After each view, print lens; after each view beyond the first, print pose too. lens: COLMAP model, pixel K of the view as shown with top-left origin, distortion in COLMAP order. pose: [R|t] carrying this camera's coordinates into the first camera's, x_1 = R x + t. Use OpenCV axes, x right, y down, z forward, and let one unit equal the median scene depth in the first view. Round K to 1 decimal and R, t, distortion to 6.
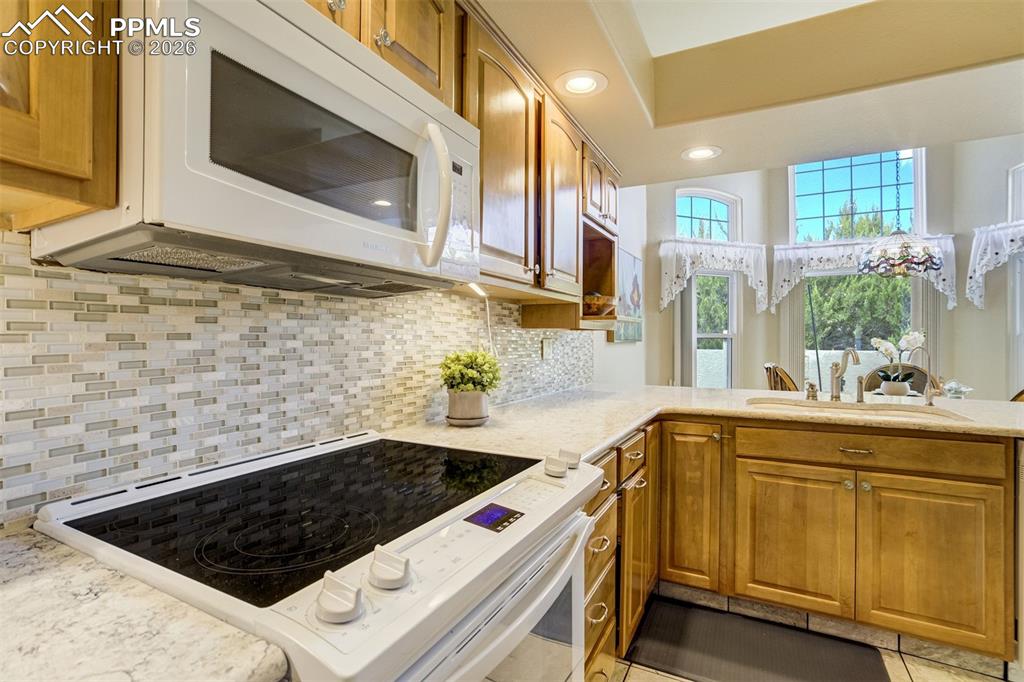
lens RADIAL K [[476.5, 0, 511.1], [0, 476.5, 330.4], [0, 0, 1]] dist [-0.045424, 0.014195]
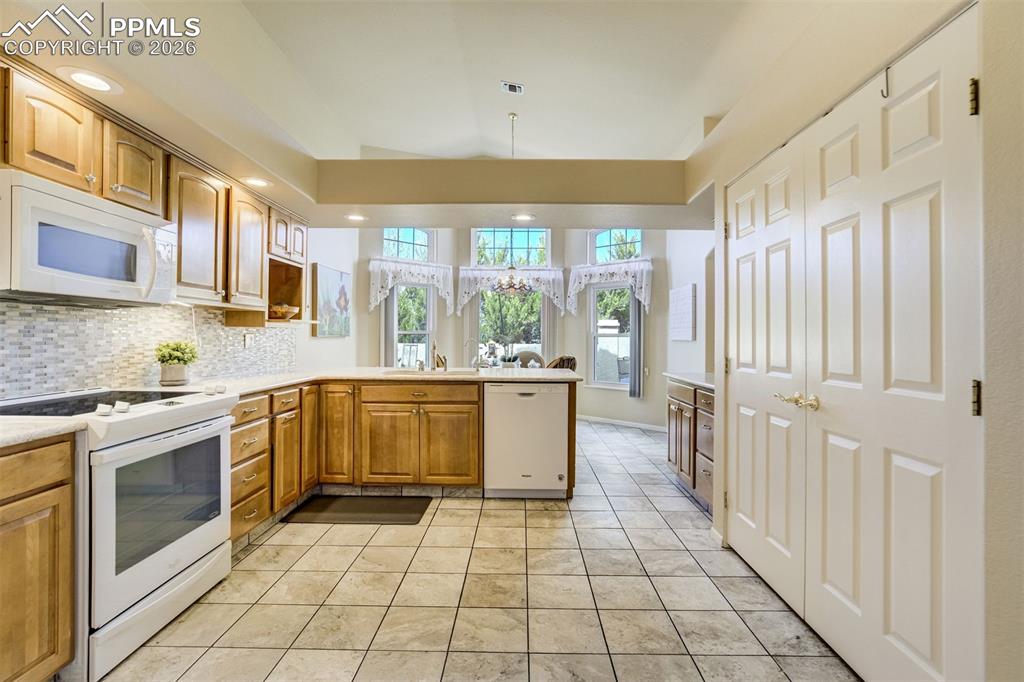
lens RADIAL K [[476.5, 0, 510.3], [0, 476.5, 333.7], [0, 0, 1]] dist [-0.045424, 0.014195]
pose [[0.892144, 0.006708, 0.451701, 0.192233], [-0.014130, 0.999815, 0.013060, -0.016110], [-0.451530, -0.018034, 0.892074, -0.864479]]
